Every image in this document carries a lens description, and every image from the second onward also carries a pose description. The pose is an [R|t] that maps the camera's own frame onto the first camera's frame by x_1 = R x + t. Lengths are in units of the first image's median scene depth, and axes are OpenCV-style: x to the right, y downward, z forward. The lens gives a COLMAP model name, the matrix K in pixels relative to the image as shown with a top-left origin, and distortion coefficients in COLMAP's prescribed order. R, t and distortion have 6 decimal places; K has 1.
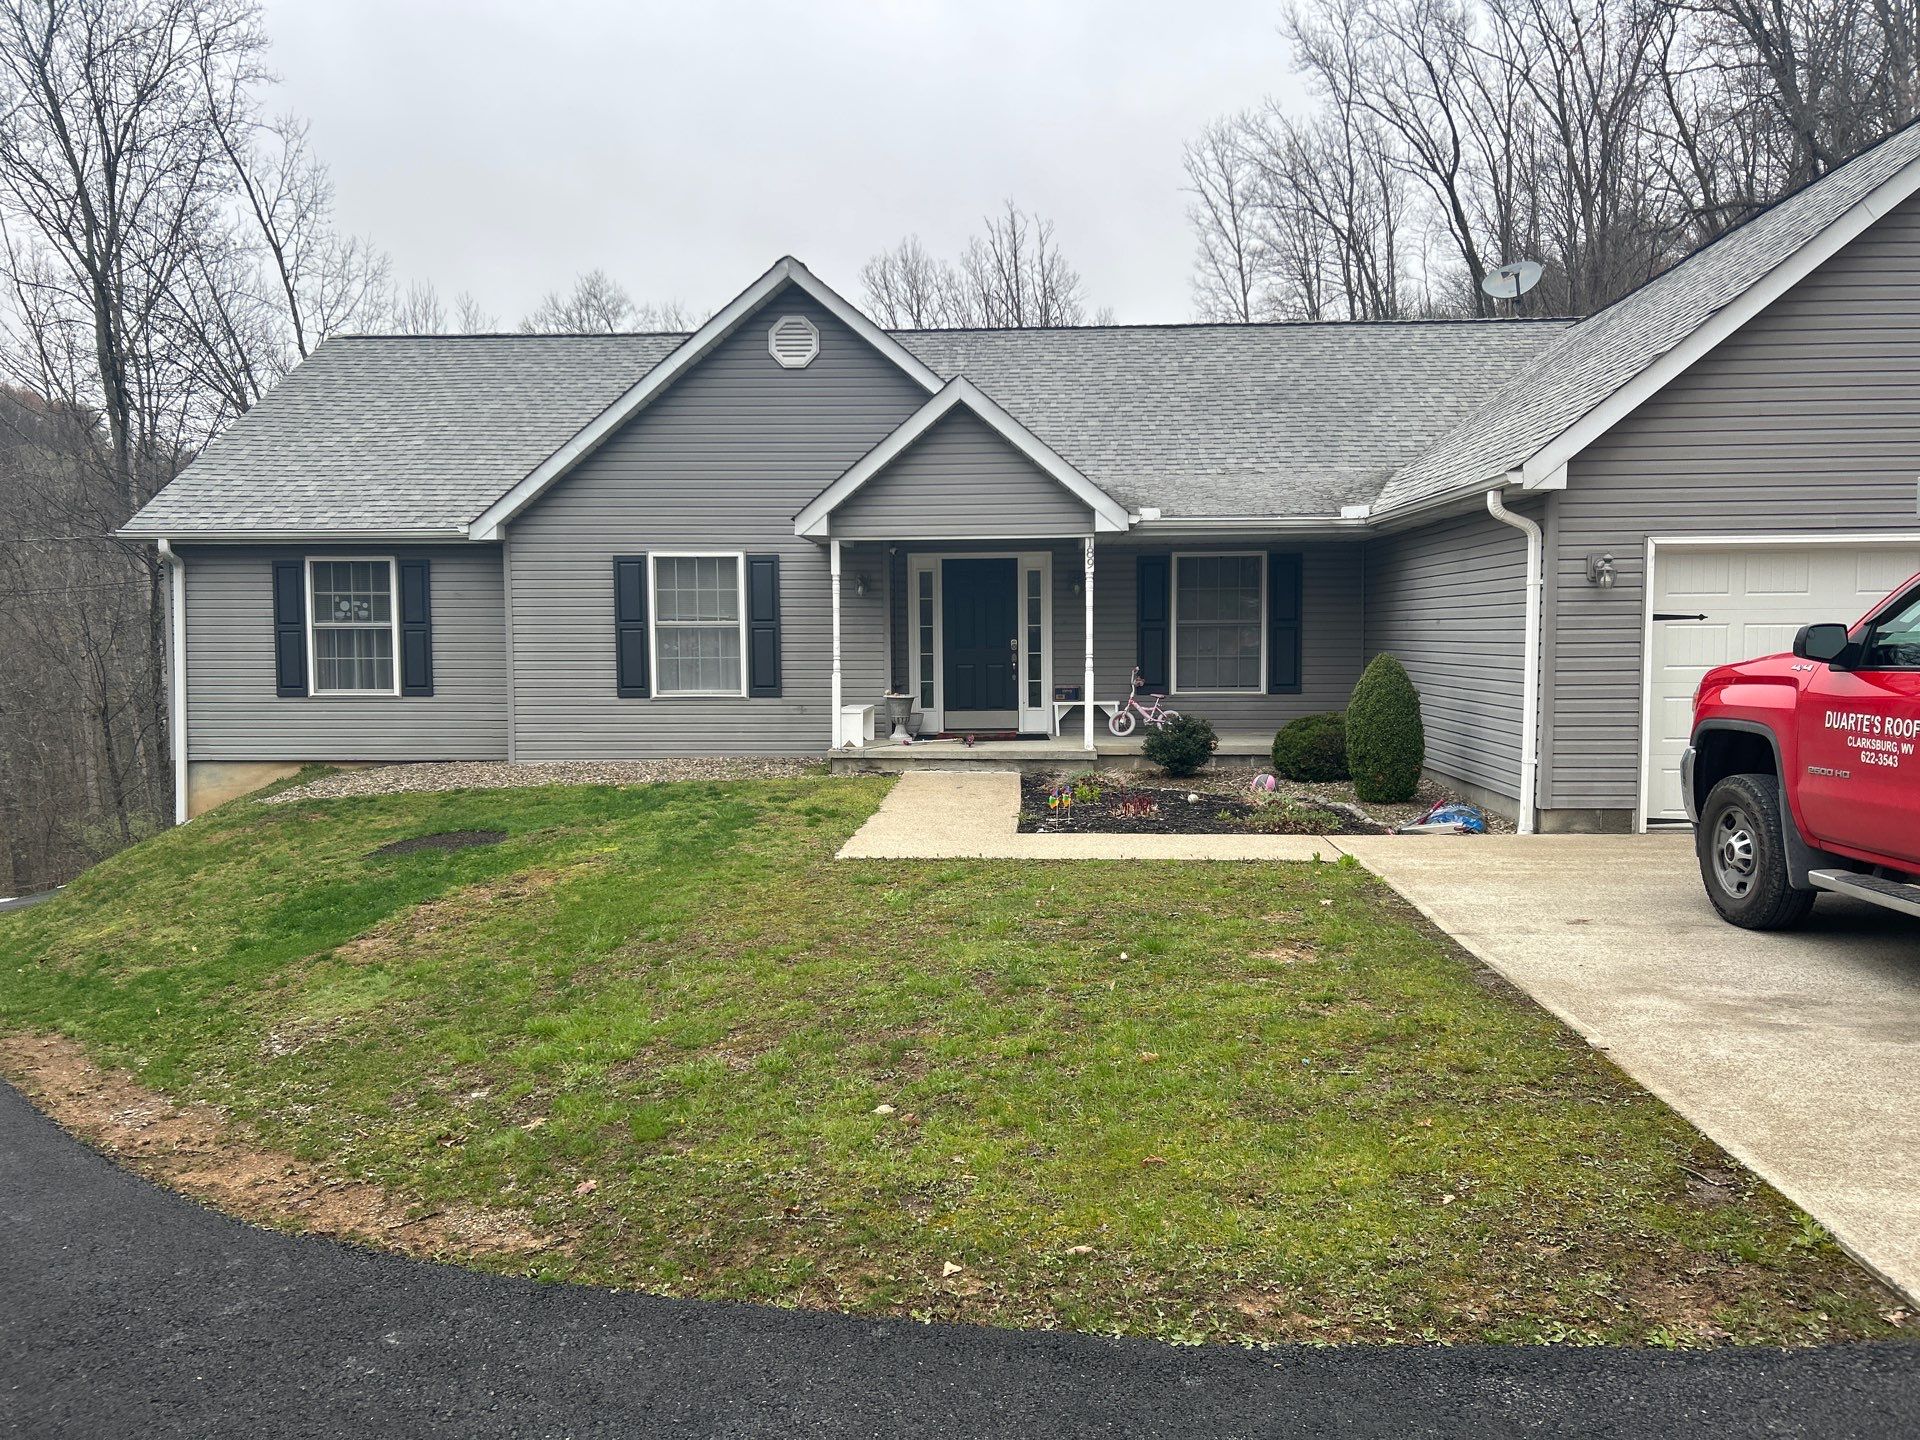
lens RADIAL K [[1449.7, 0, 960.1], [0, 1449.7, 707.0], [0, 0, 1]] dist [0.017013, -0.019452]
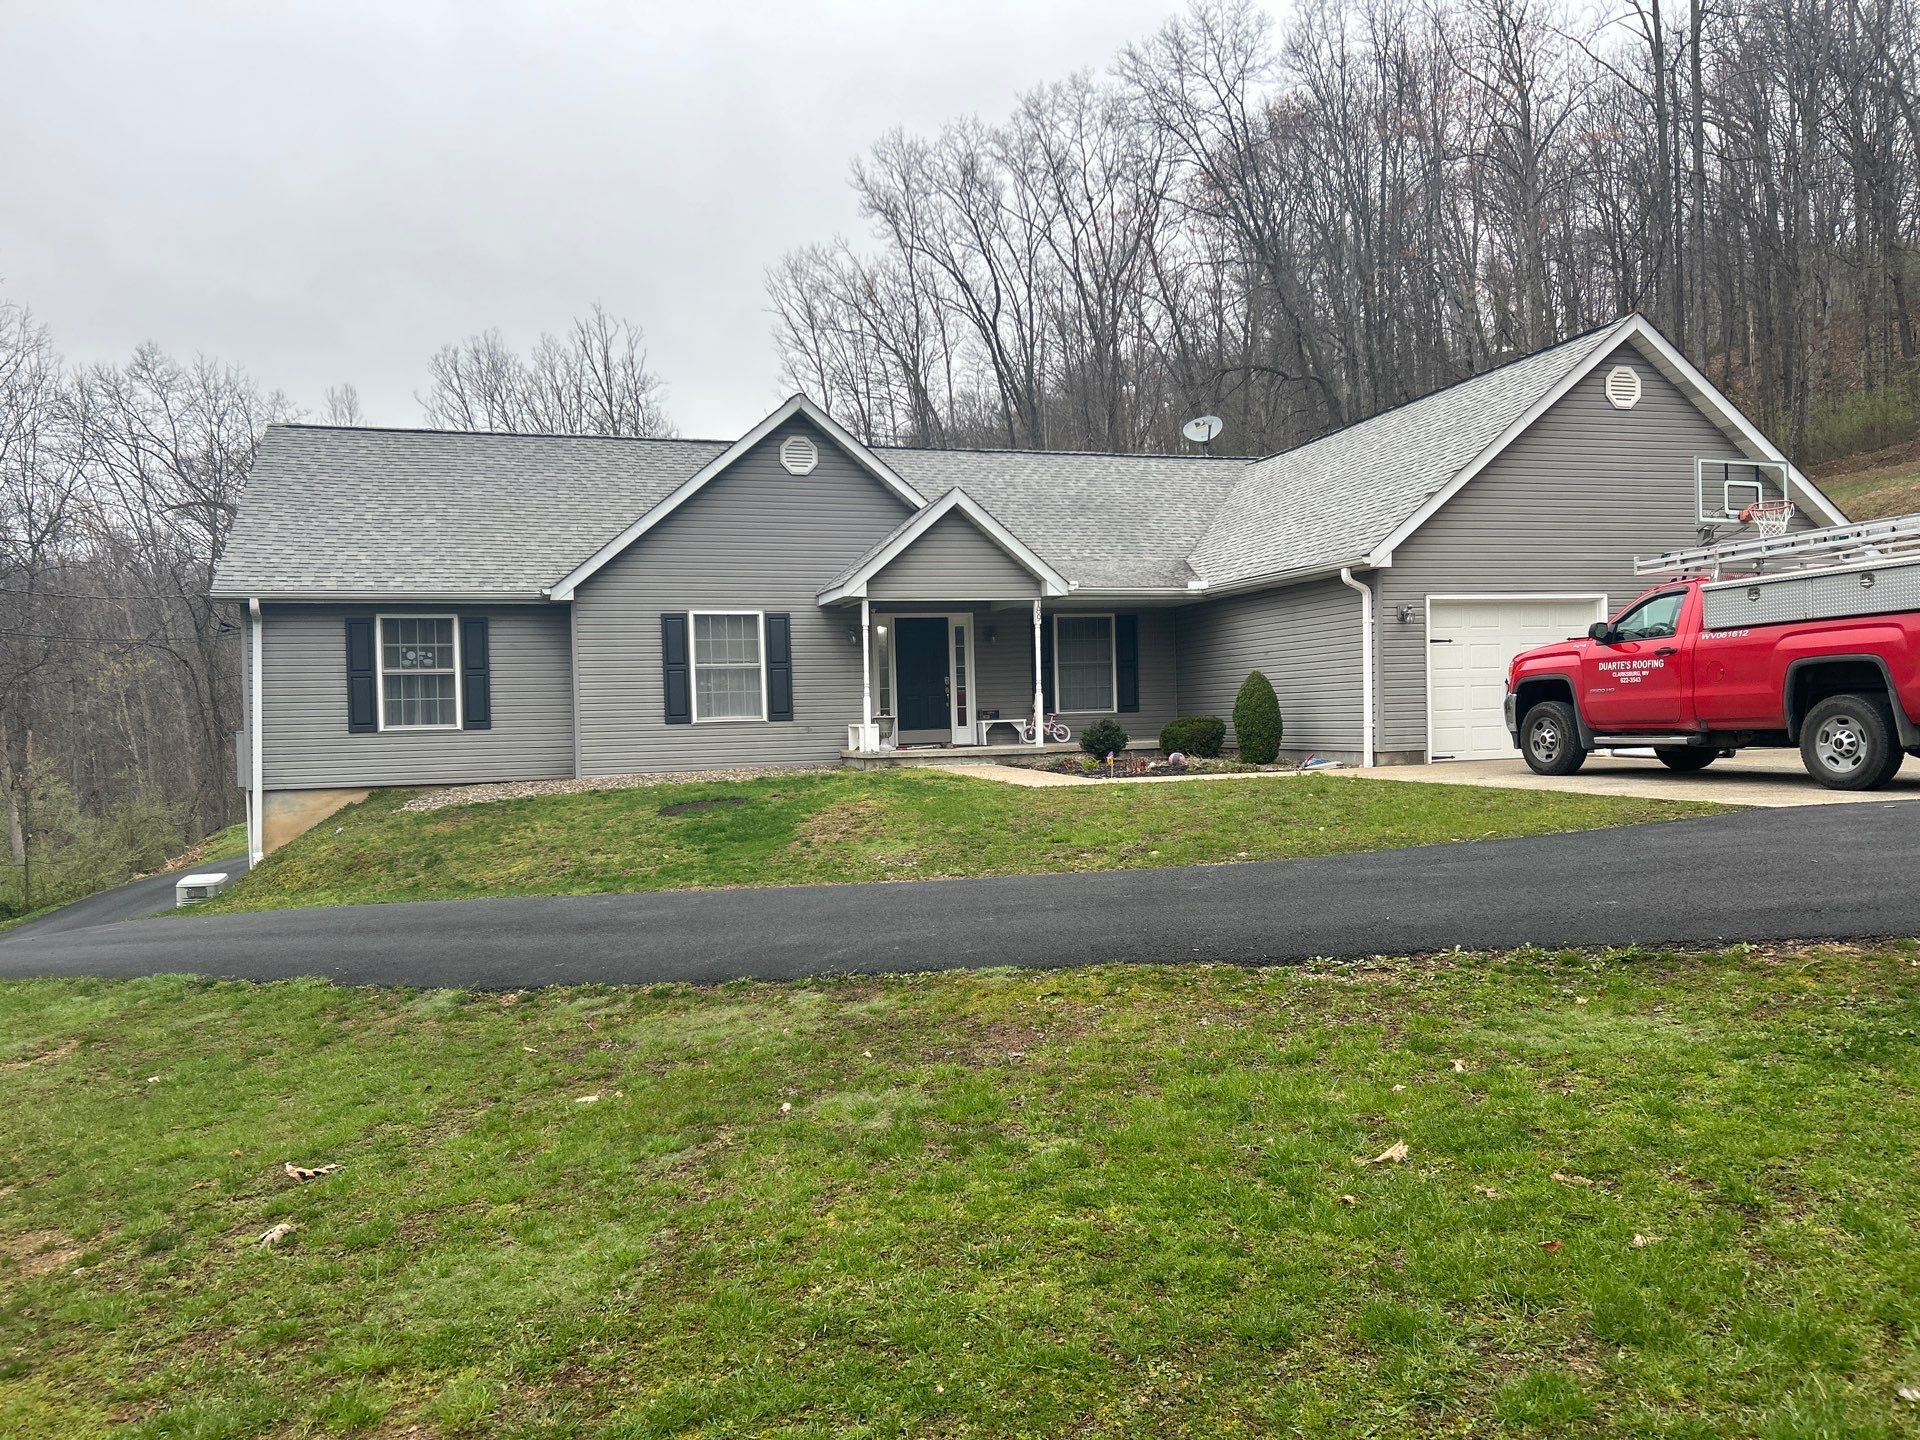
lens RADIAL K [[1449.7, 0, 964.9], [0, 1449.7, 731.8], [0, 0, 1]] dist [0.017013, -0.019452]
pose [[0.938049, -0.022581, 0.345767, -0.431580], [0.039701, 0.998307, -0.042510, 0.065675], [-0.344222, 0.053604, 0.937357, -0.292170]]
